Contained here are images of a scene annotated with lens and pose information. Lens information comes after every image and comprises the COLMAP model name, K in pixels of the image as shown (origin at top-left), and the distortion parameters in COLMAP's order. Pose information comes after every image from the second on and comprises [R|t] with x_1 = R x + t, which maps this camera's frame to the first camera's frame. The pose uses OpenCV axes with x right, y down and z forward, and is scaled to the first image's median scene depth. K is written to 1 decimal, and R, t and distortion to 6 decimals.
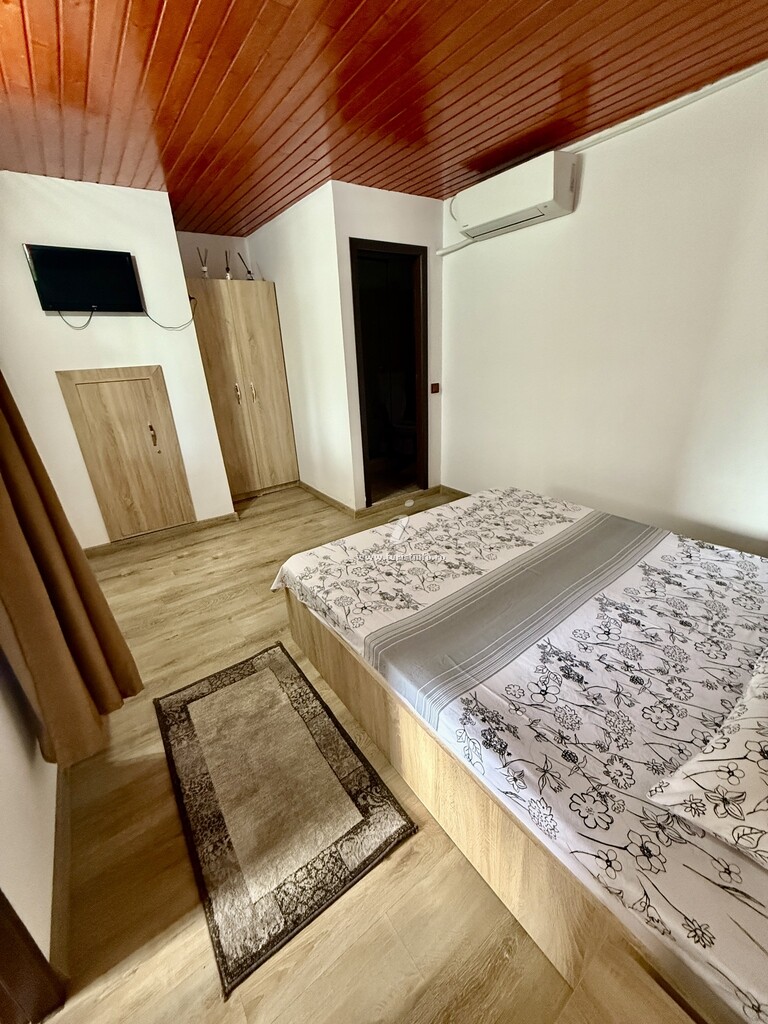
lens RADIAL K [[404.9, 0, 386.3], [0, 404.9, 508.1], [0, 0, 1]] dist [-0.002905, 0.001803]
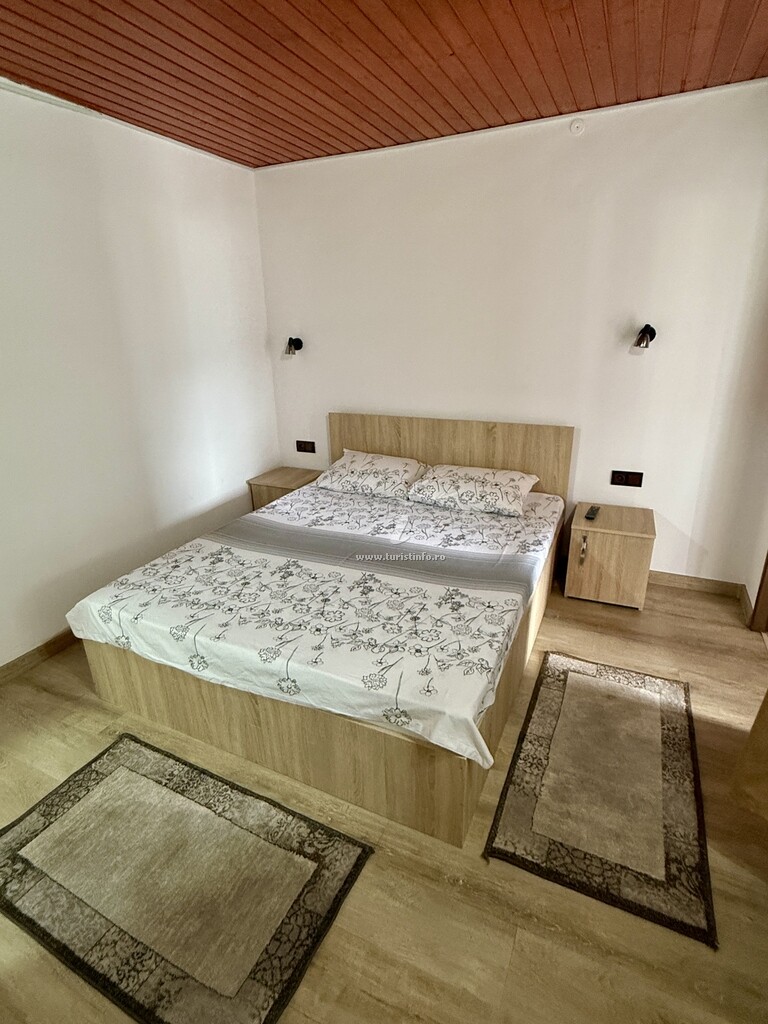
lens RADIAL K [[505.1, 0, 383.5], [0, 505.1, 510.6], [0, 0, 1]] dist [-0.000108, -0.000914]
pose [[-0.464177, -0.250334, 0.849631, -0.811018], [0.372796, 0.814916, 0.443774, -0.516203], [-0.803470, 0.522728, -0.284941, 1.265444]]
